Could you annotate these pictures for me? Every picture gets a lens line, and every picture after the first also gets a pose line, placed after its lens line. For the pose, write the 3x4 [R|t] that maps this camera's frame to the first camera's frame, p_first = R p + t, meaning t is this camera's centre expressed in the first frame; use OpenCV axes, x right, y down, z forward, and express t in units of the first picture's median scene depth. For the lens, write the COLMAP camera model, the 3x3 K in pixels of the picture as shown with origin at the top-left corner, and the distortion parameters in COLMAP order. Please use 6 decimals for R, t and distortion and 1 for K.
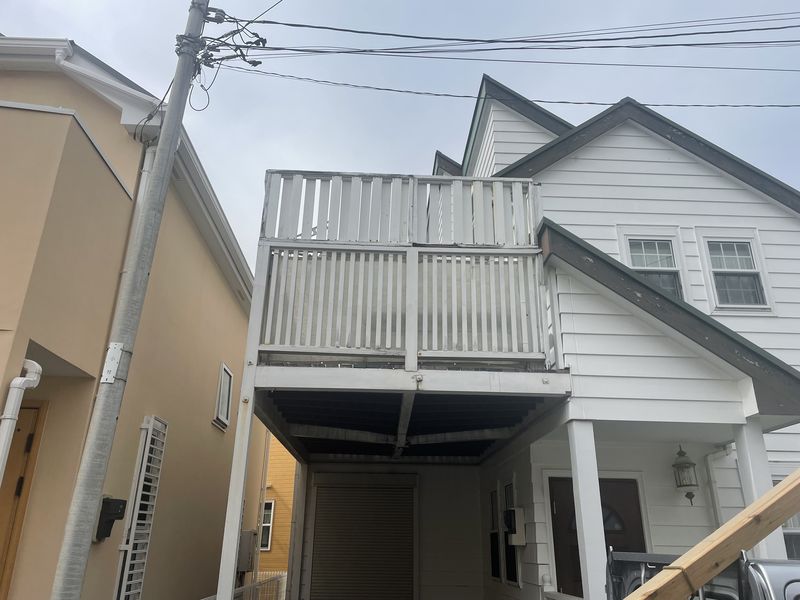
lens RADIAL K [[603.5, 0, 399.6], [0, 603.5, 291.8], [0, 0, 1]] dist [0.097428, -0.126670]
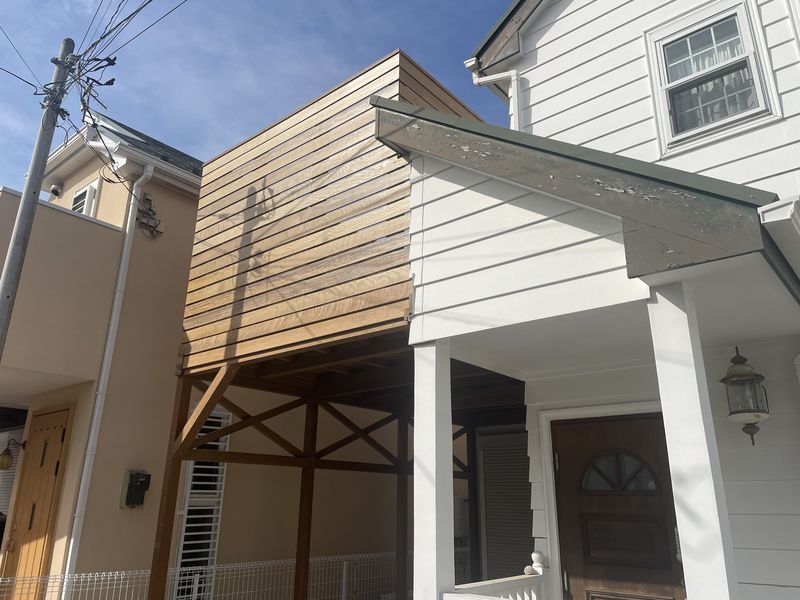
lens RADIAL K [[603.5, 0, 399.6], [0, 603.5, 291.8], [0, 0, 1]] dist [0.097428, -0.126670]
pose [[0.731864, -0.228988, -0.641826, 0.621709], [0.256076, 0.965237, -0.052374, 0.148118], [0.631506, -0.126026, 0.765060, 0.351900]]
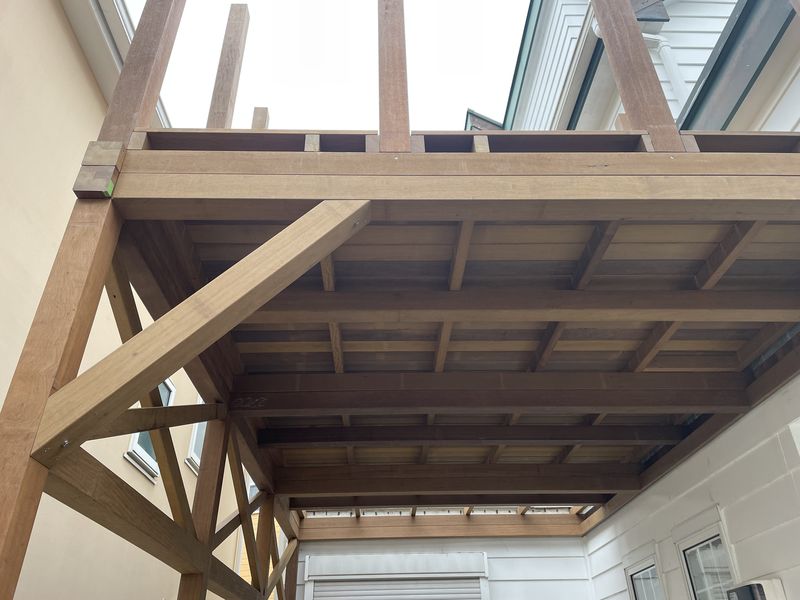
lens RADIAL K [[603.5, 0, 399.6], [0, 603.5, 291.8], [0, 0, 1]] dist [0.097428, -0.126670]
pose [[0.999333, -0.034486, 0.011977, -0.074460], [0.036113, 0.981908, -0.185881, 0.234210], [-0.005350, 0.186189, 0.982499, 0.555173]]
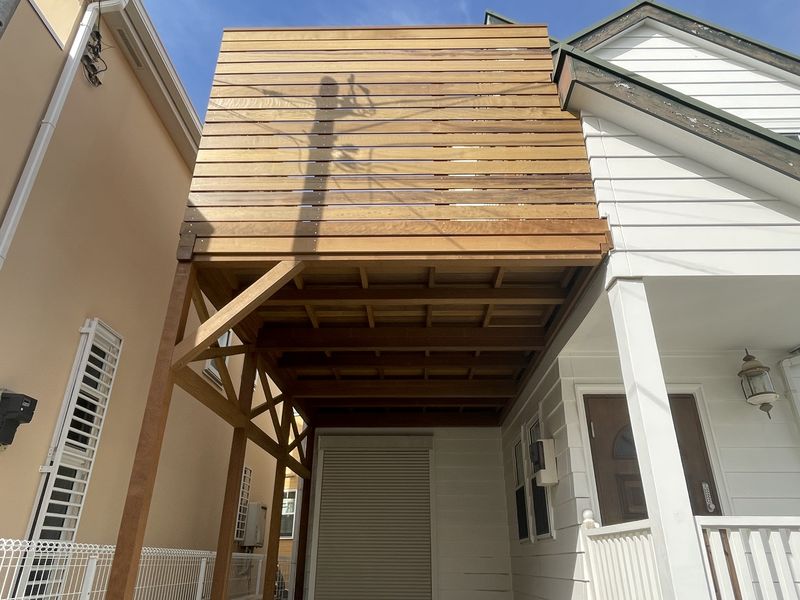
lens RADIAL K [[534.5, 0, 400.0], [0, 534.5, 300.0], [0, 0, 1]] dist [-0.004166, 0.001175]
pose [[0.997939, -0.035660, -0.053355, 0.045176], [0.031943, 0.997109, -0.068950, 0.222843], [0.055660, 0.067103, 0.996192, 0.278513]]
